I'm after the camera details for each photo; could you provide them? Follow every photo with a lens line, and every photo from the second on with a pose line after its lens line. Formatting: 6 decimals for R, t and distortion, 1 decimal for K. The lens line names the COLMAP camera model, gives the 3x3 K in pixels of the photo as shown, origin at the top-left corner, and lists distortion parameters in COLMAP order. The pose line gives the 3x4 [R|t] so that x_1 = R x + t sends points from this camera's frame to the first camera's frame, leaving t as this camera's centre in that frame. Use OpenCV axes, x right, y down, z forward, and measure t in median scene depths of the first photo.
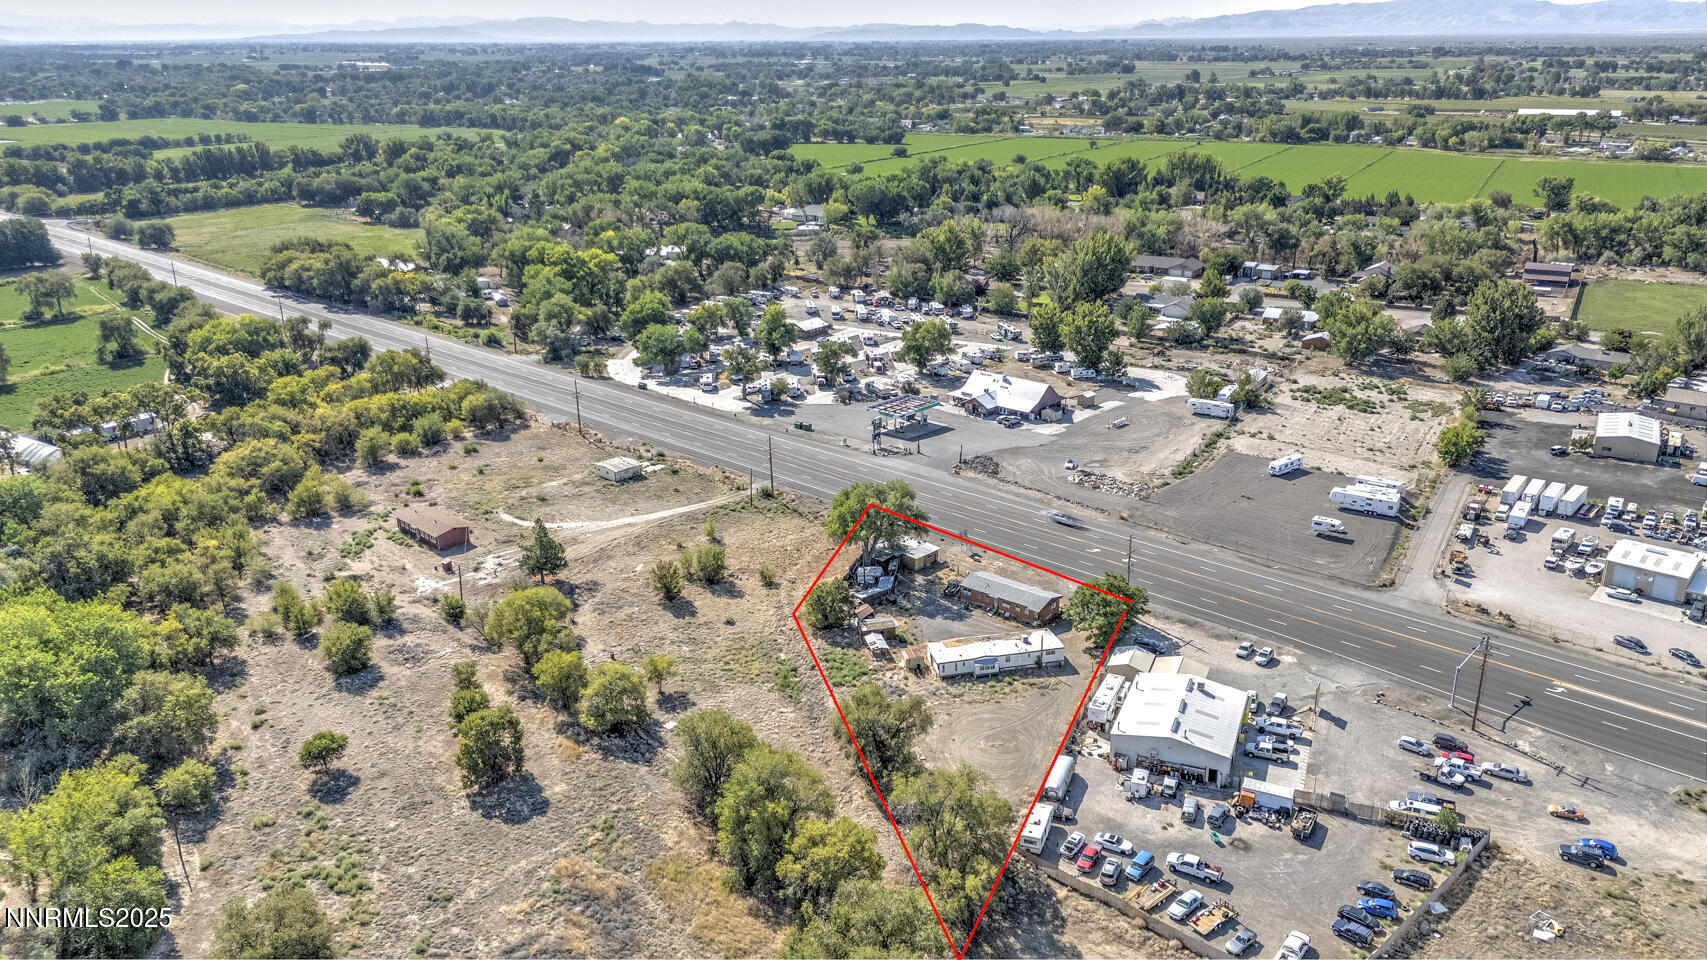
lens RADIAL K [[1244.0, 0, 861.8], [0, 1244.0, 482.0], [0, 0, 1]] dist [0.070319, -0.063224]
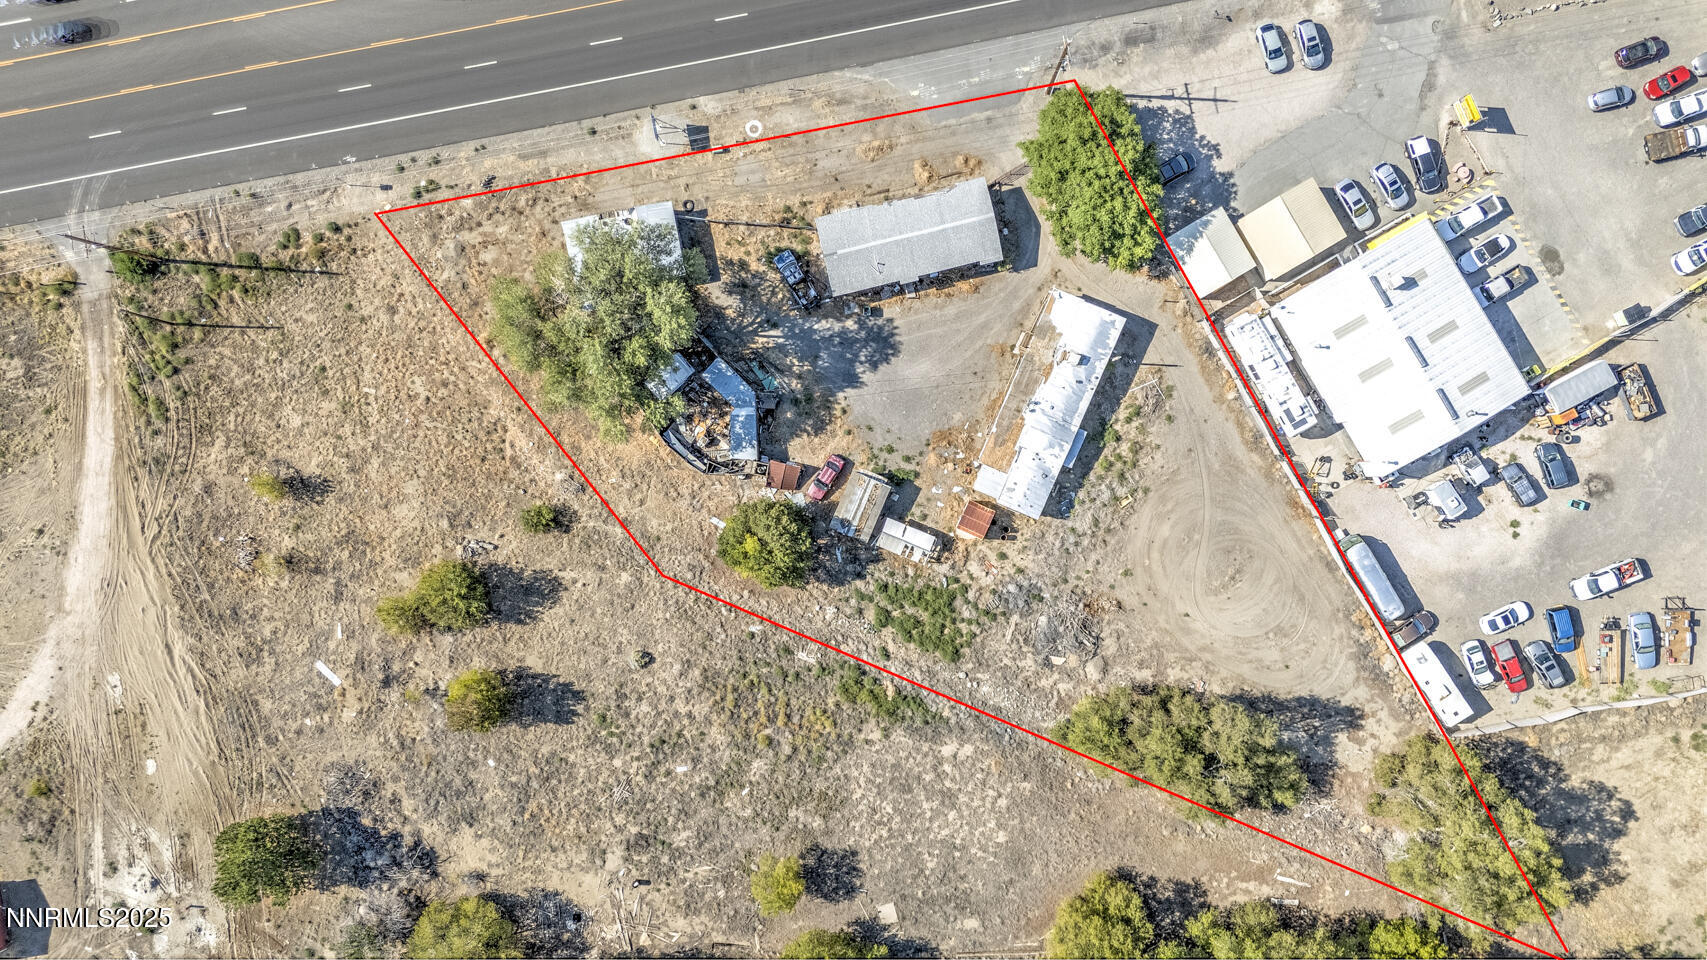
lens RADIAL K [[1244.0, 0, 844.9], [0, 1244.0, 484.0], [0, 0, 1]] dist [0.070319, -0.063224]
pose [[0.601034, -0.799223, -0.000559, 0.015141], [0.281591, 0.211108, 0.936023, -0.402627], [-0.747974, -0.562739, 0.351938, 0.750551]]
